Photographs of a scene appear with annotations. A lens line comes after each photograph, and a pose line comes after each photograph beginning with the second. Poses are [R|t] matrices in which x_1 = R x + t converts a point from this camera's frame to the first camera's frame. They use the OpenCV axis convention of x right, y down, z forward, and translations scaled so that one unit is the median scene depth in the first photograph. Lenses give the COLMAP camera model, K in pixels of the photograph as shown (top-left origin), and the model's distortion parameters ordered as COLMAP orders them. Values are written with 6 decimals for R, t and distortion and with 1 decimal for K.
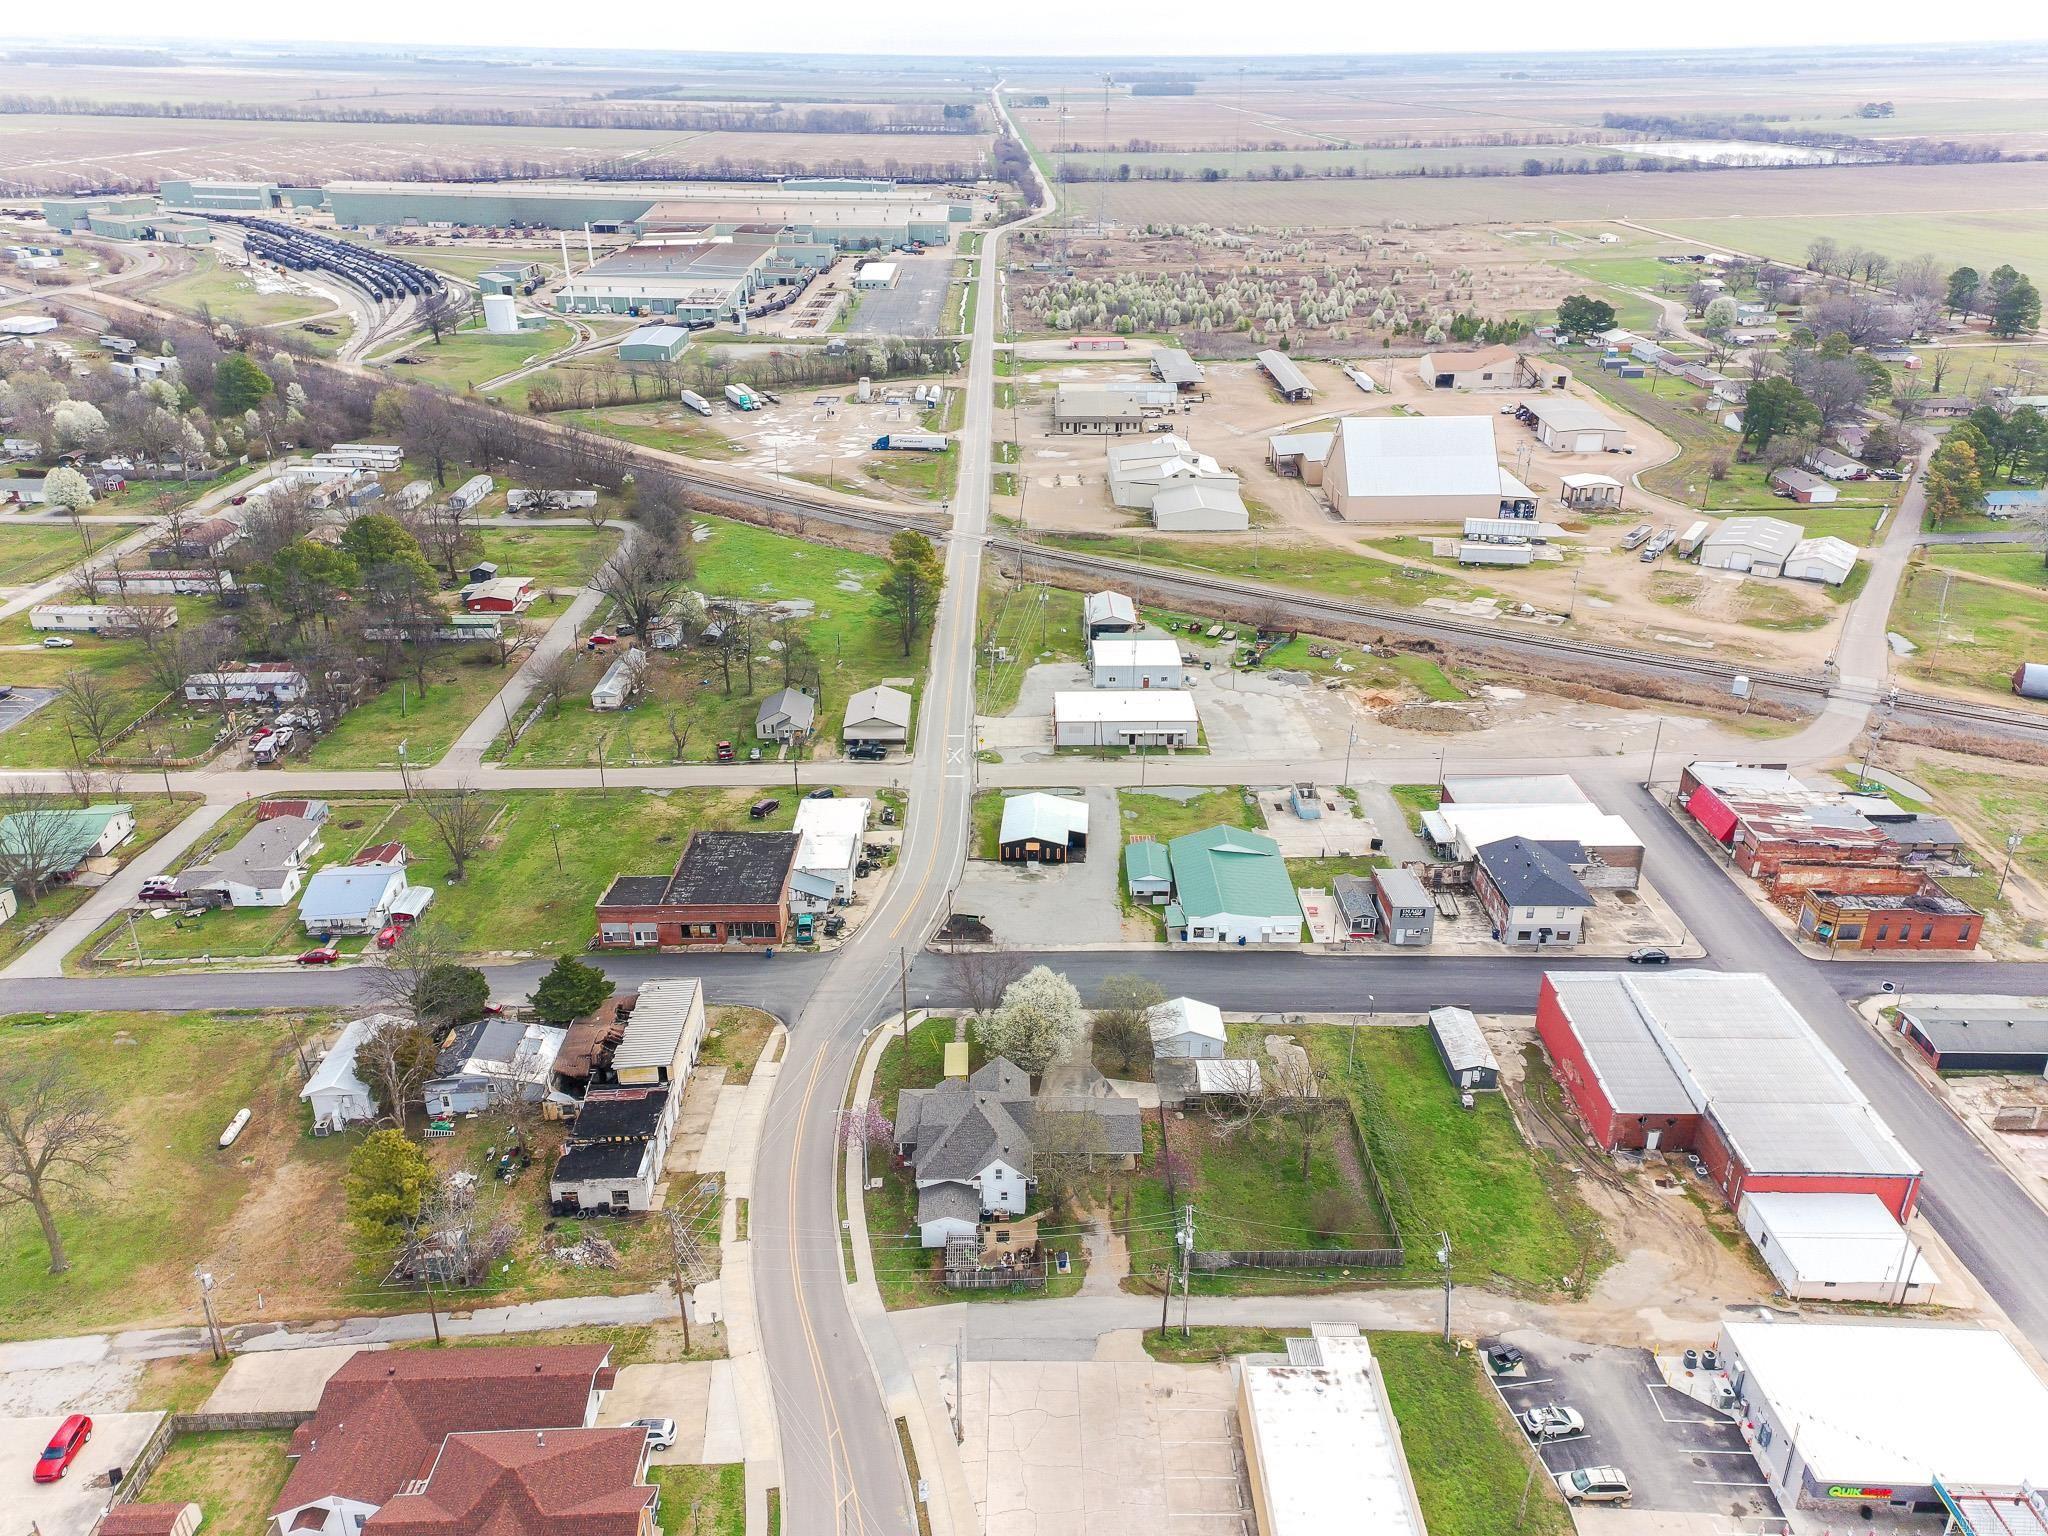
lens RADIAL K [[1485.5, 0, 1037.5], [0, 1485.5, 756.7], [0, 0, 1]] dist [0.124468, -0.048017]
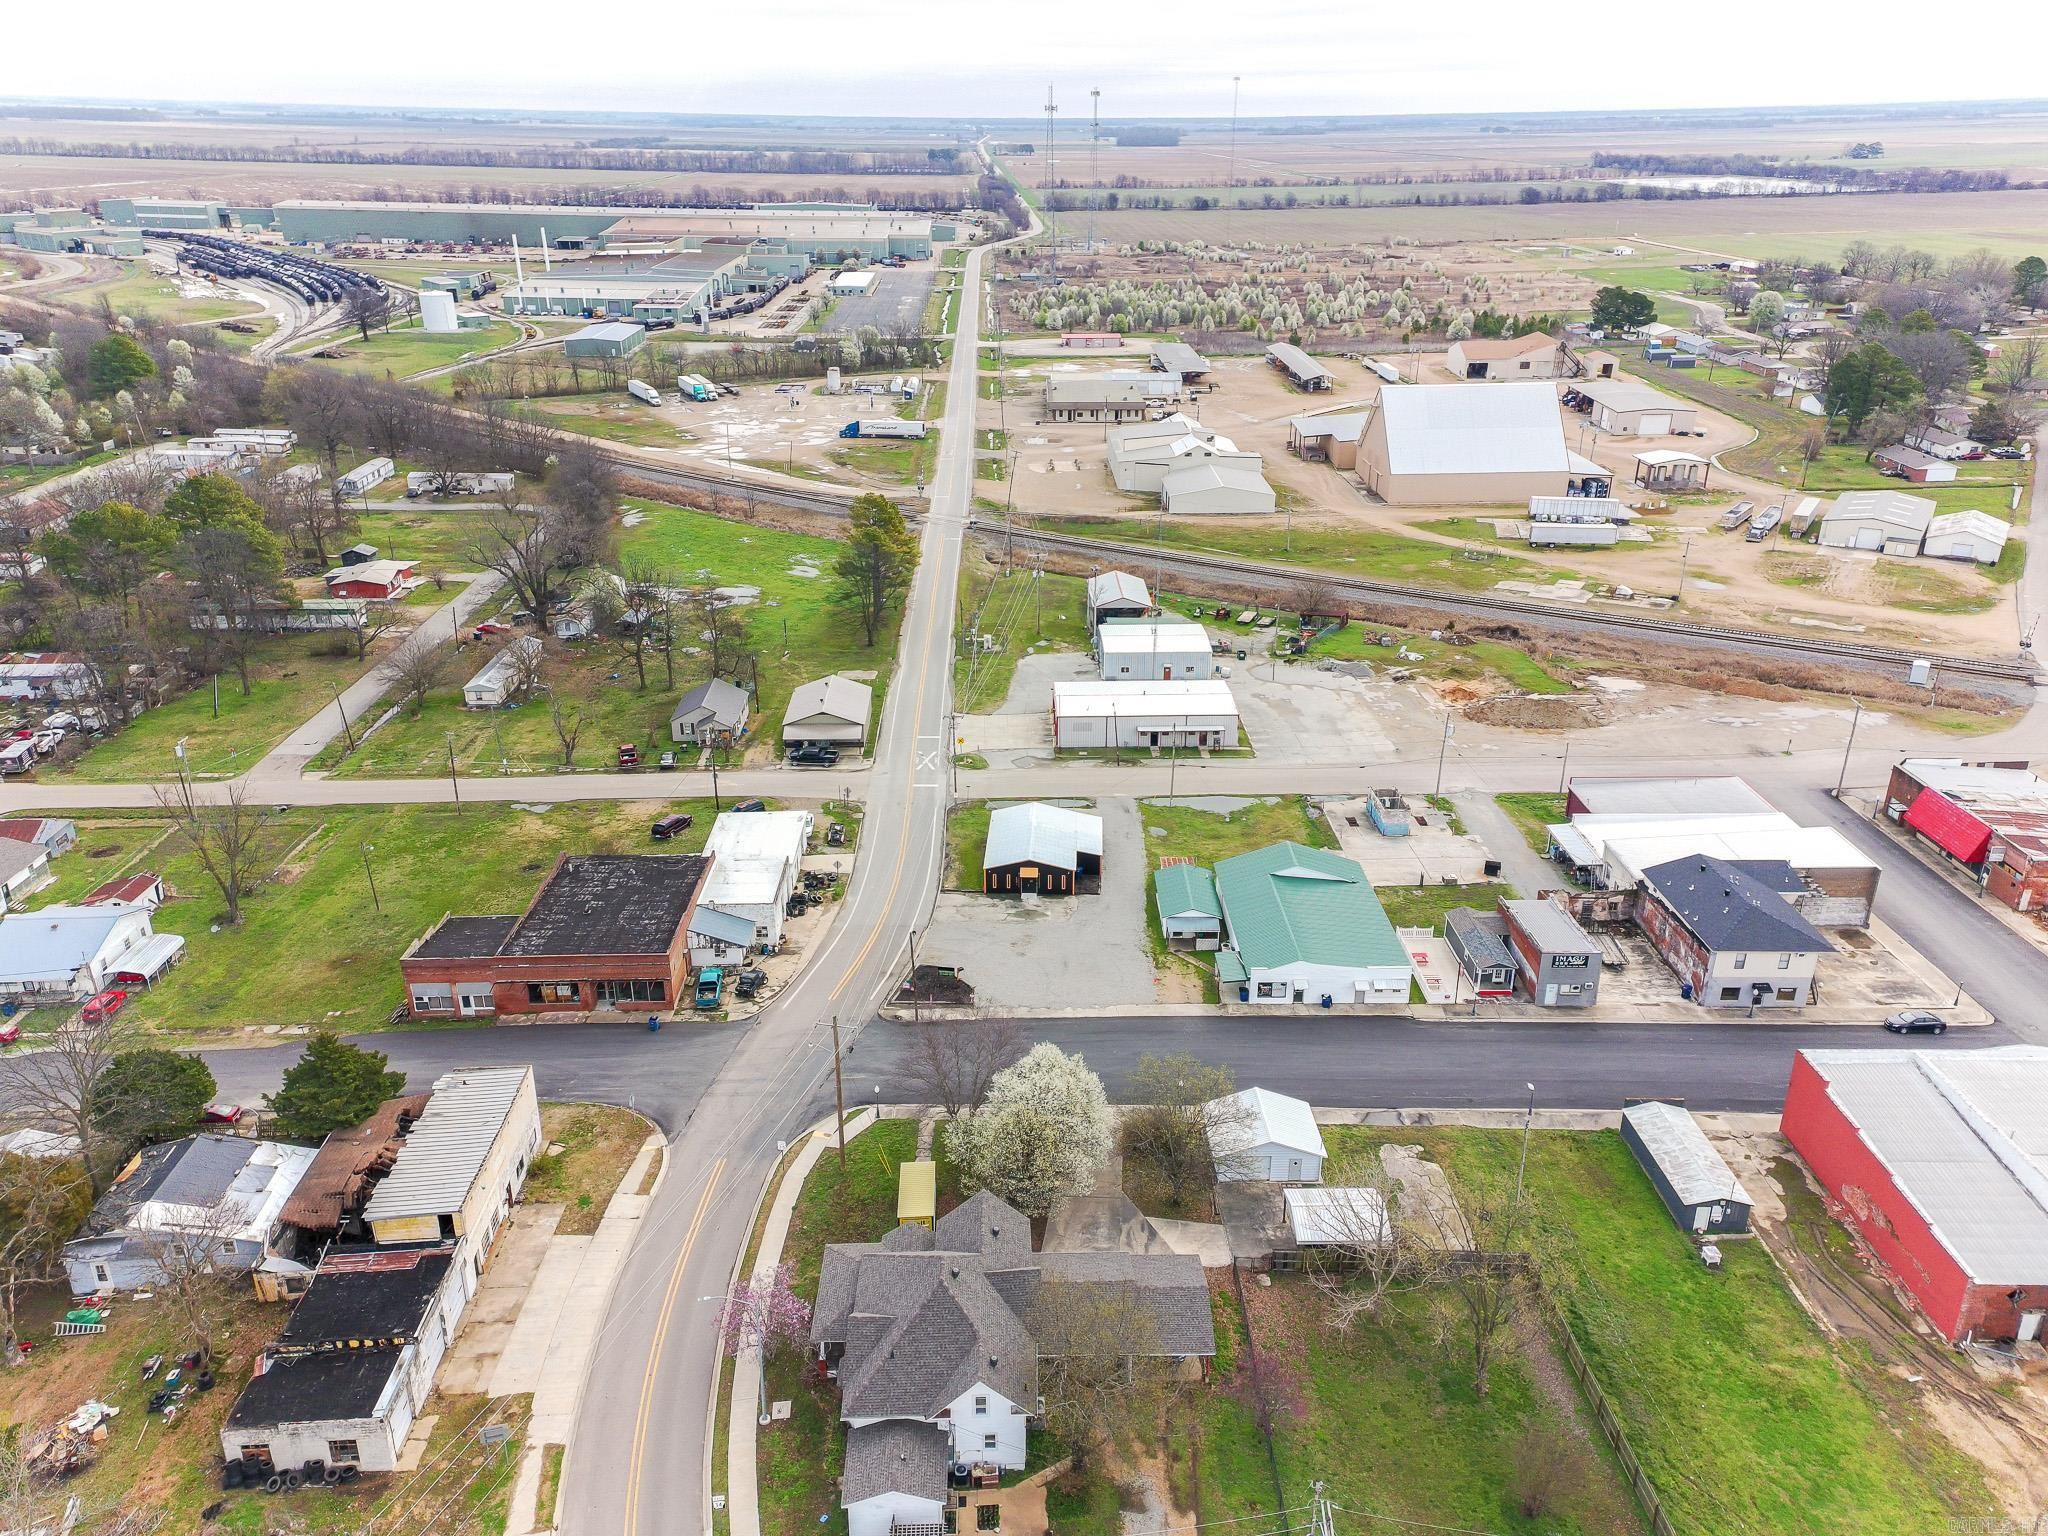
lens RADIAL K [[1485.5, 0, 1037.5], [0, 1485.5, 756.7], [0, 0, 1]] dist [0.124468, -0.048017]
pose [[0.999954, -0.004911, 0.008222, -0.004019], [0.005187, 0.999412, -0.033899, 0.023680], [-0.008051, 0.033941, 0.999391, 0.221562]]
